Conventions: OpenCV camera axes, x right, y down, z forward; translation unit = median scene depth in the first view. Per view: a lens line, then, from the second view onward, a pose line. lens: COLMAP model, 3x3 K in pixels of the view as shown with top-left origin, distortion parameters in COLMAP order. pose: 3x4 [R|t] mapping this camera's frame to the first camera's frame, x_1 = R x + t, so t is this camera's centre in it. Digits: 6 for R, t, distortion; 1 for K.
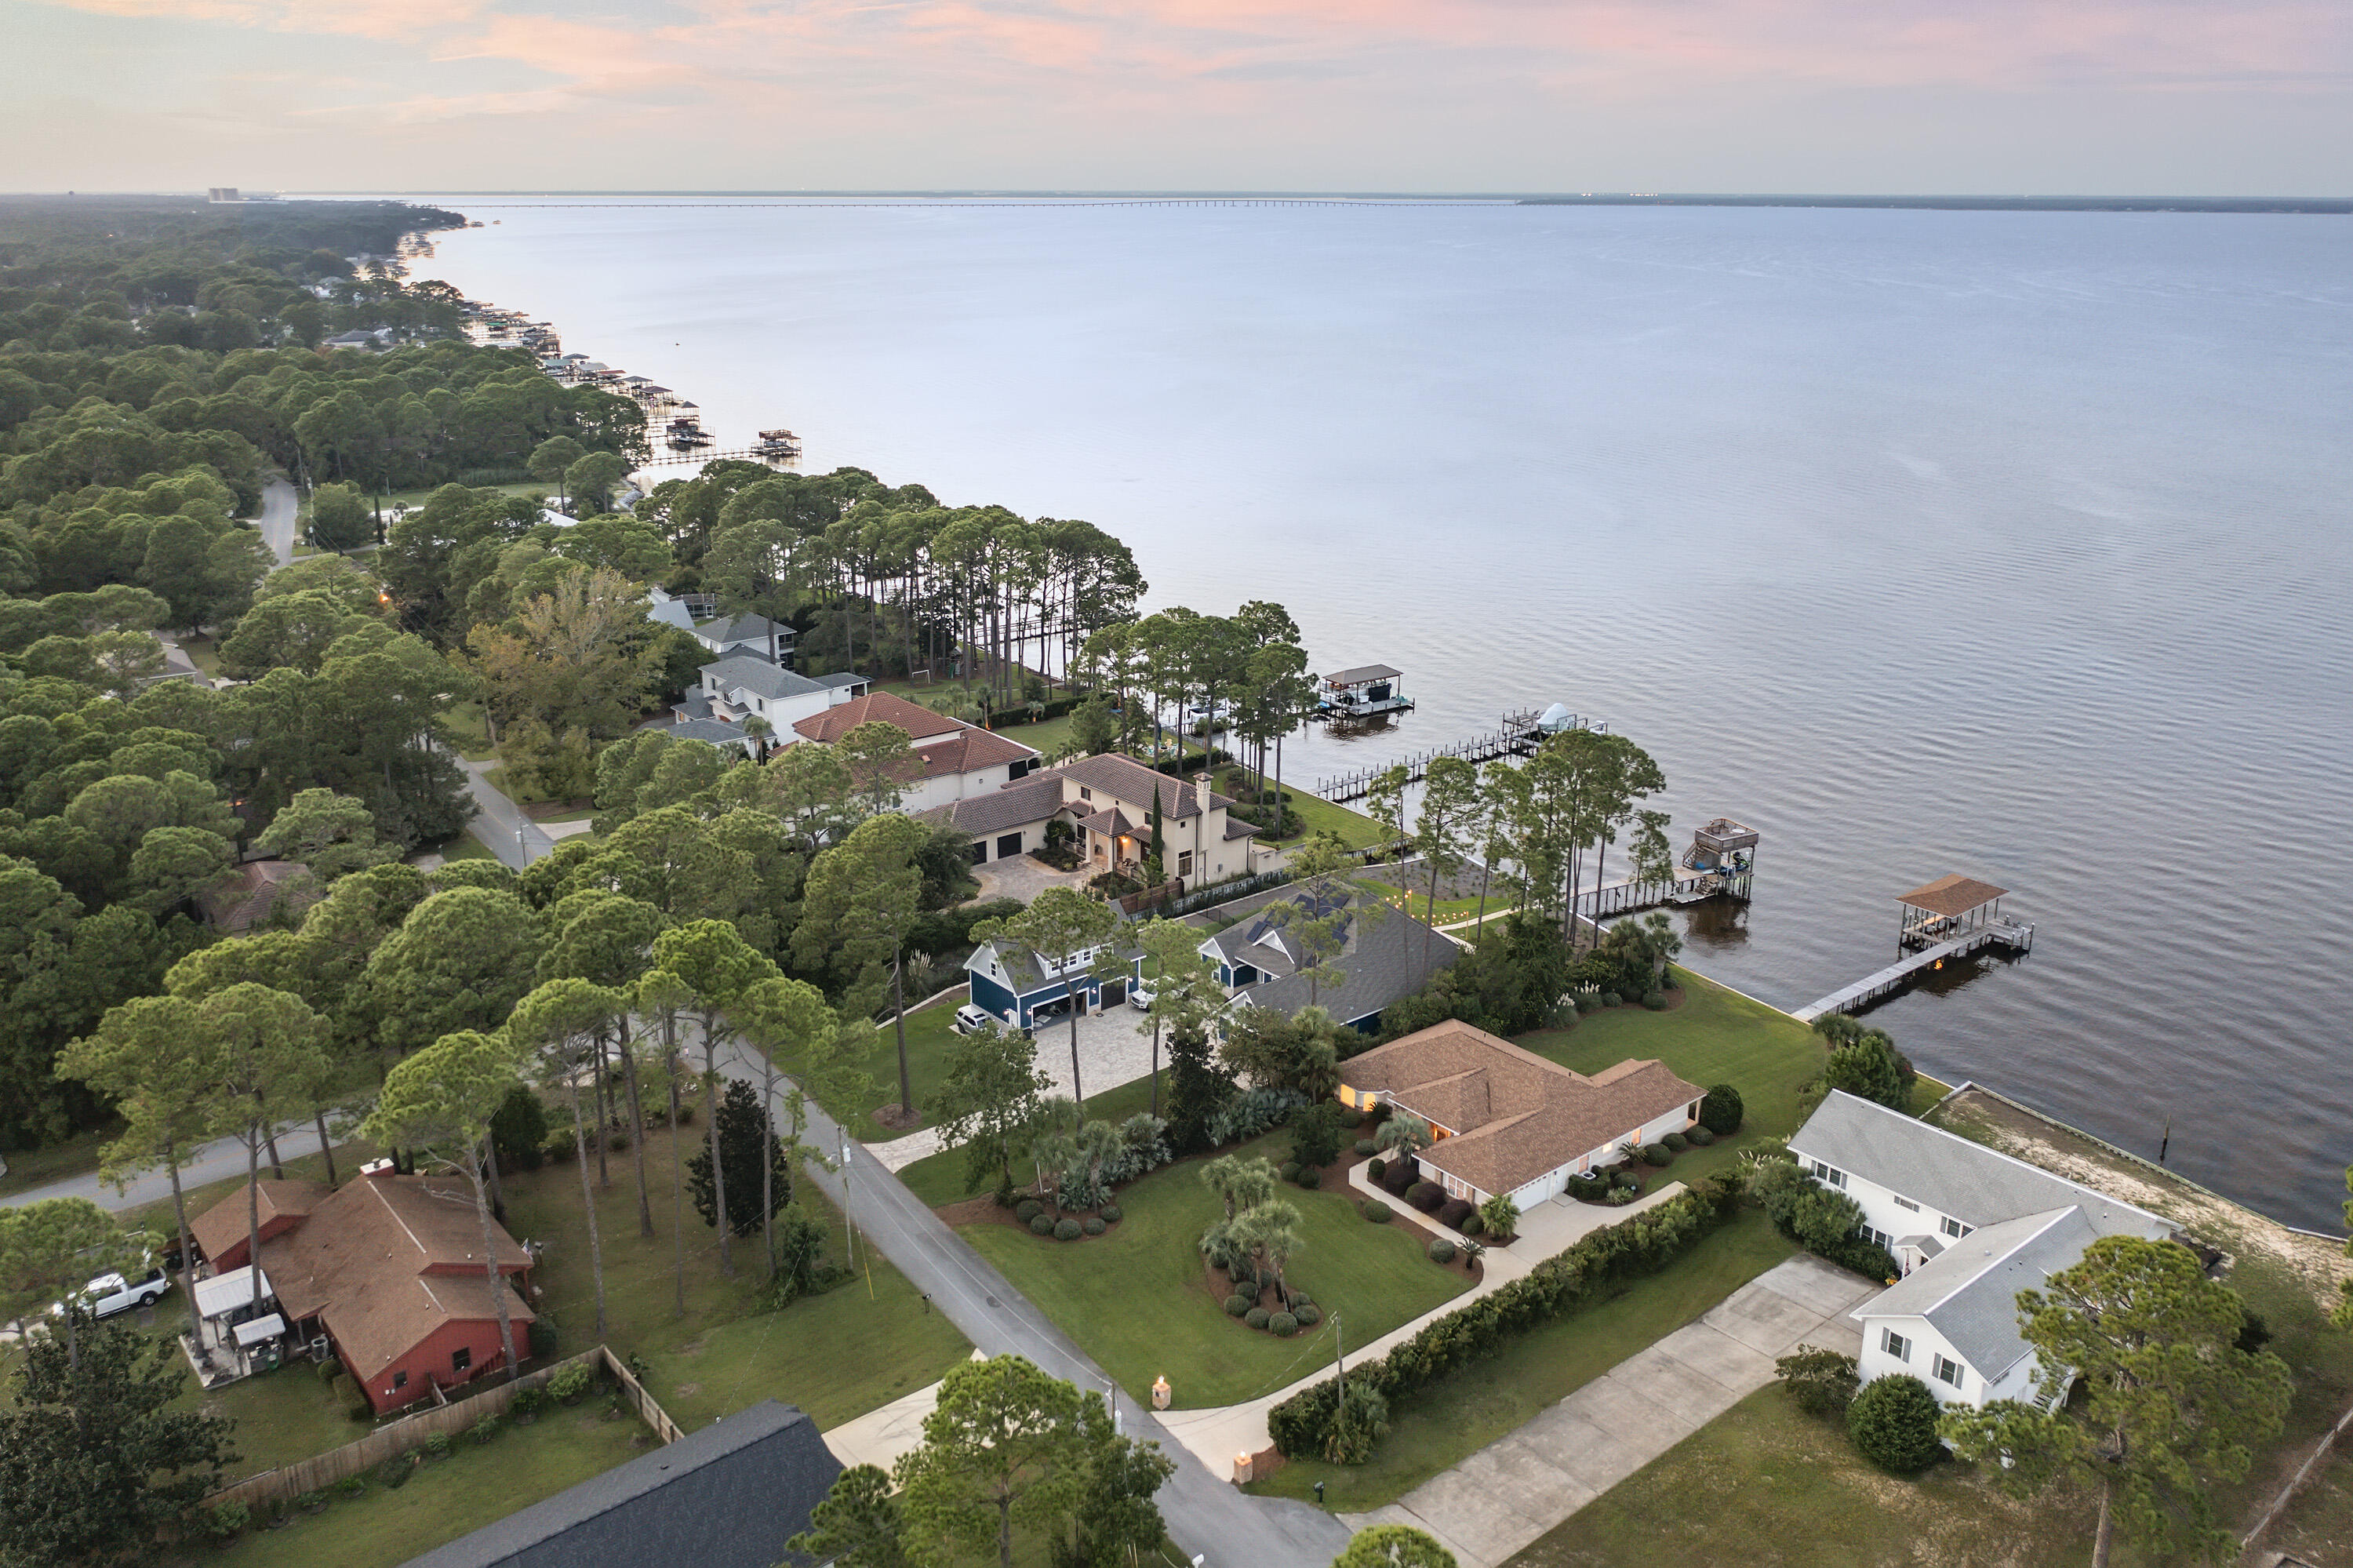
lens RADIAL K [[1857.8, 0, 1184.7], [0, 1857.8, 771.0], [0, 0, 1]] dist [-0.008076, 0.005909]
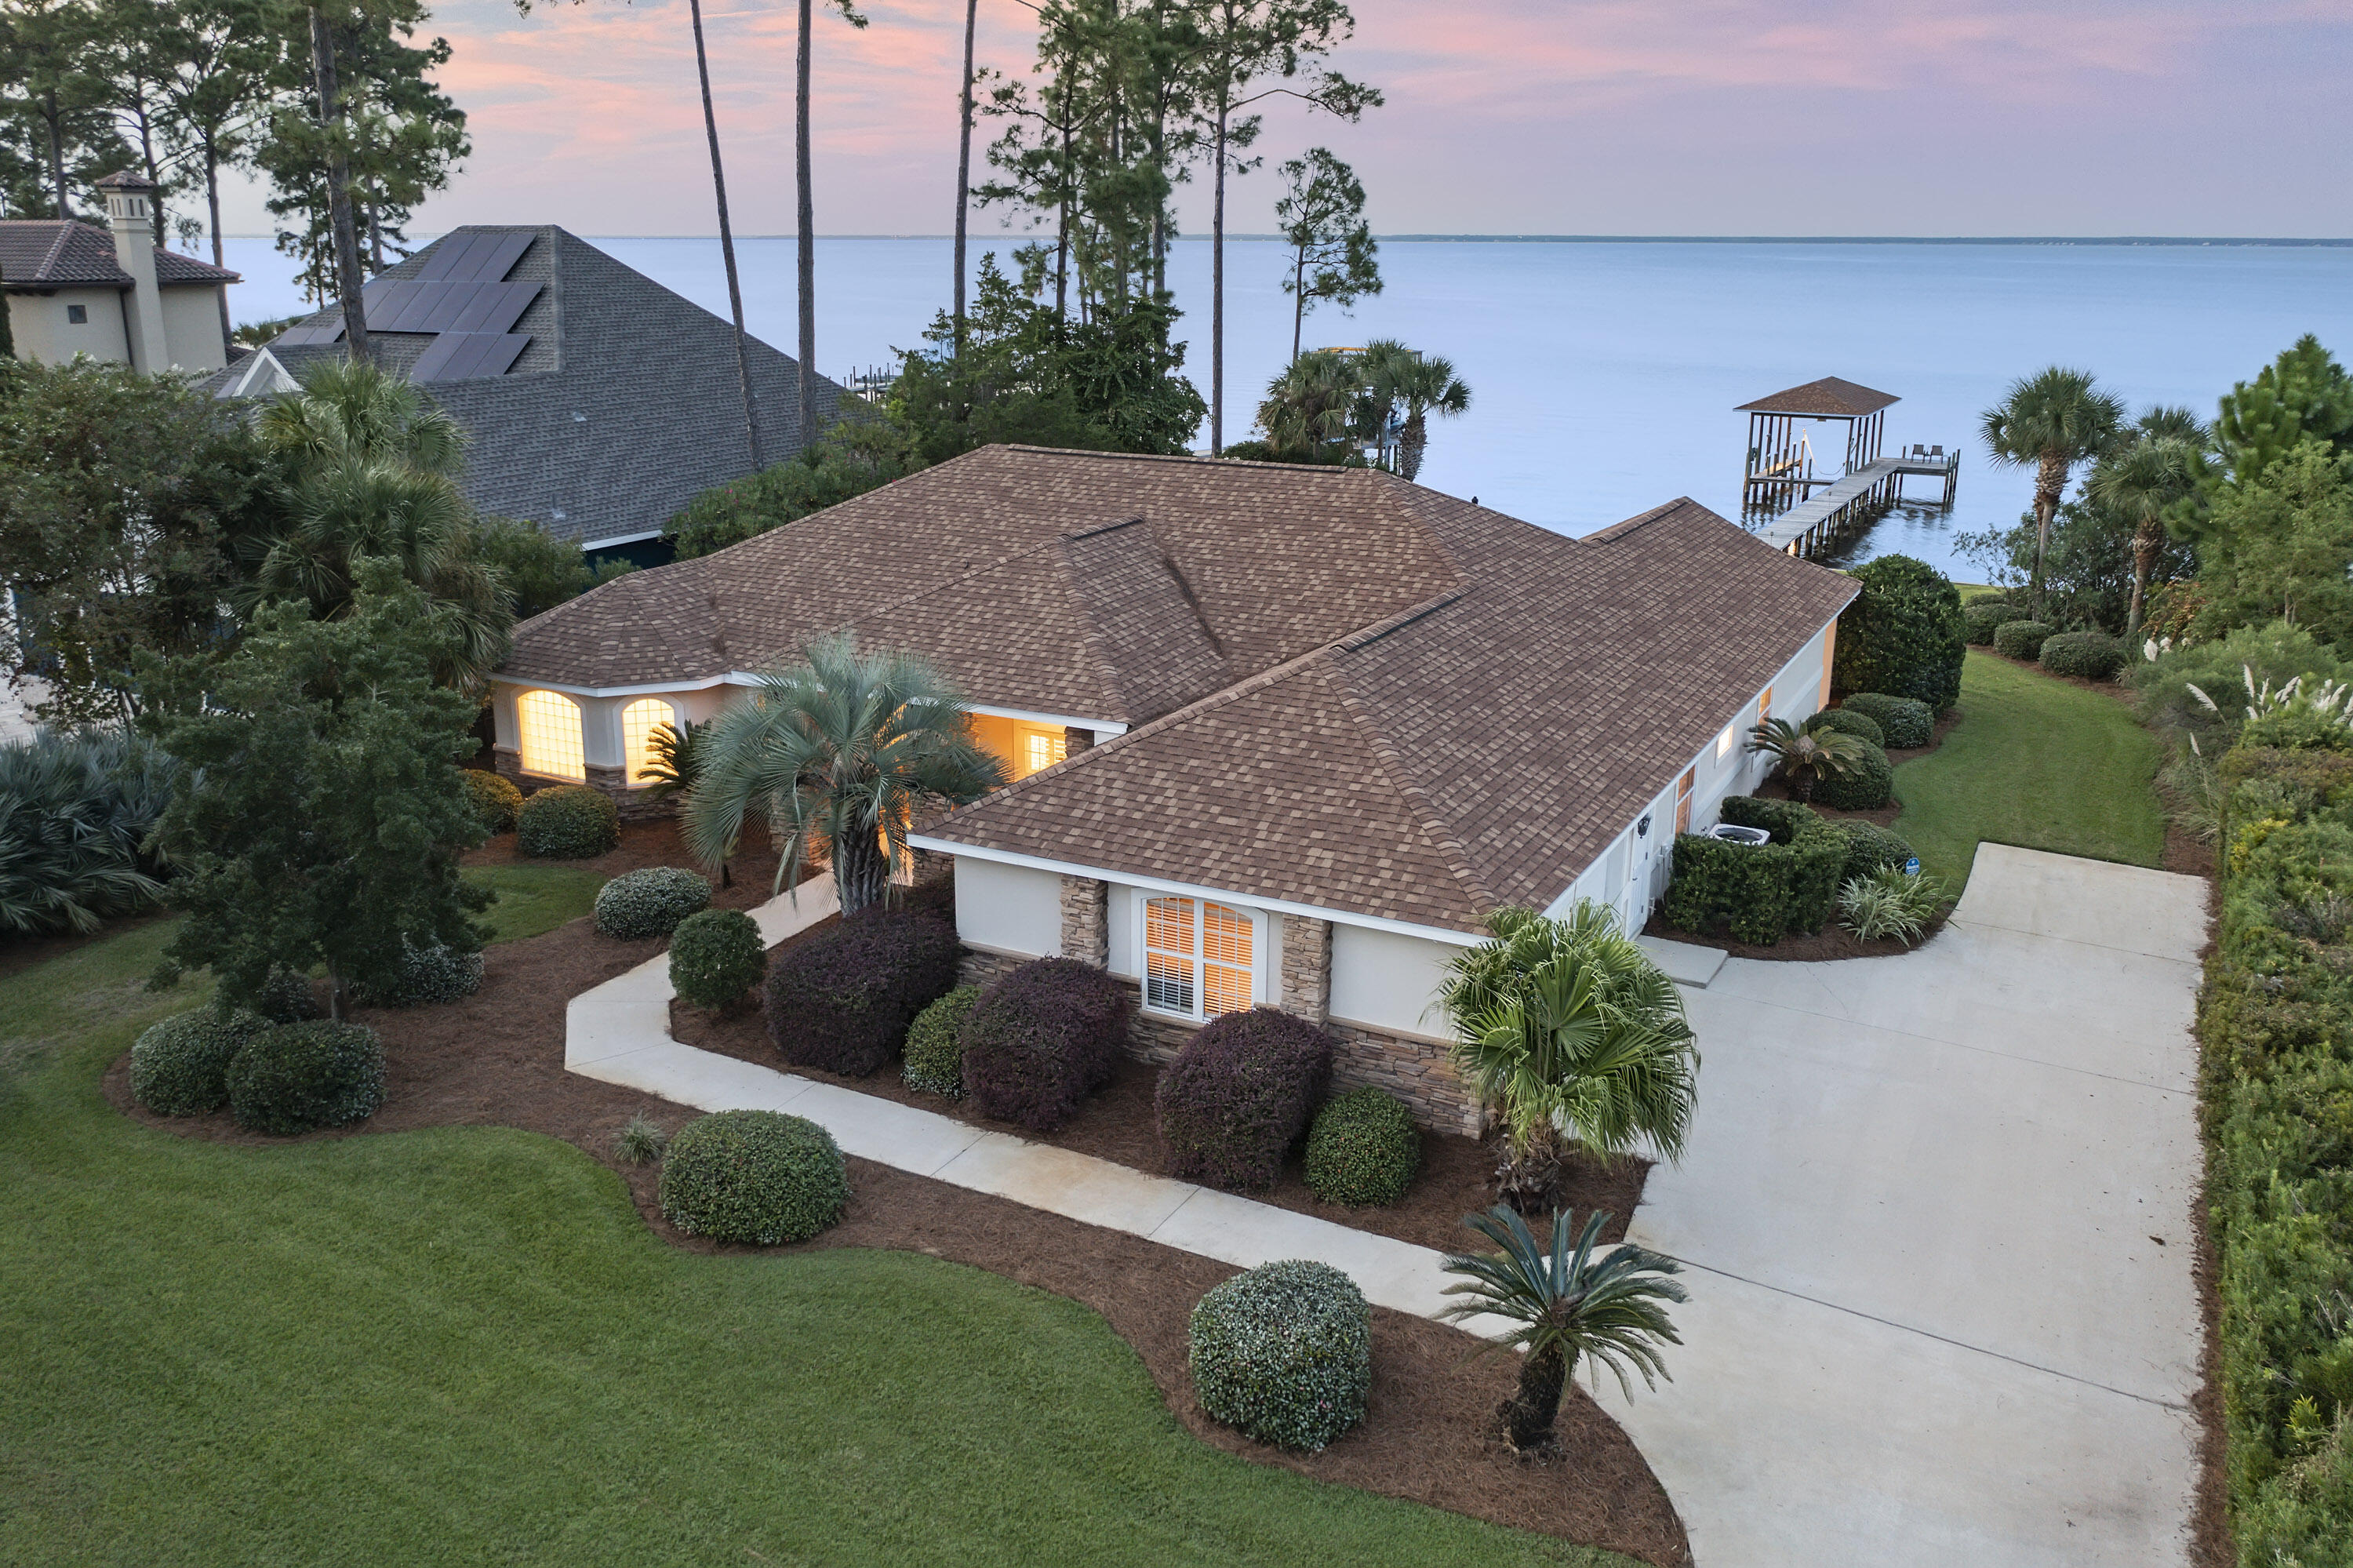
lens RADIAL K [[1857.8, 0, 1184.7], [0, 1857.8, 771.0], [0, 0, 1]] dist [-0.008076, 0.005909]
pose [[0.925084, -0.107681, 0.364176, 0.081900], [0.115892, 0.993262, -0.000700, 0.201711], [-0.361647, 0.042852, 0.931330, 0.818073]]
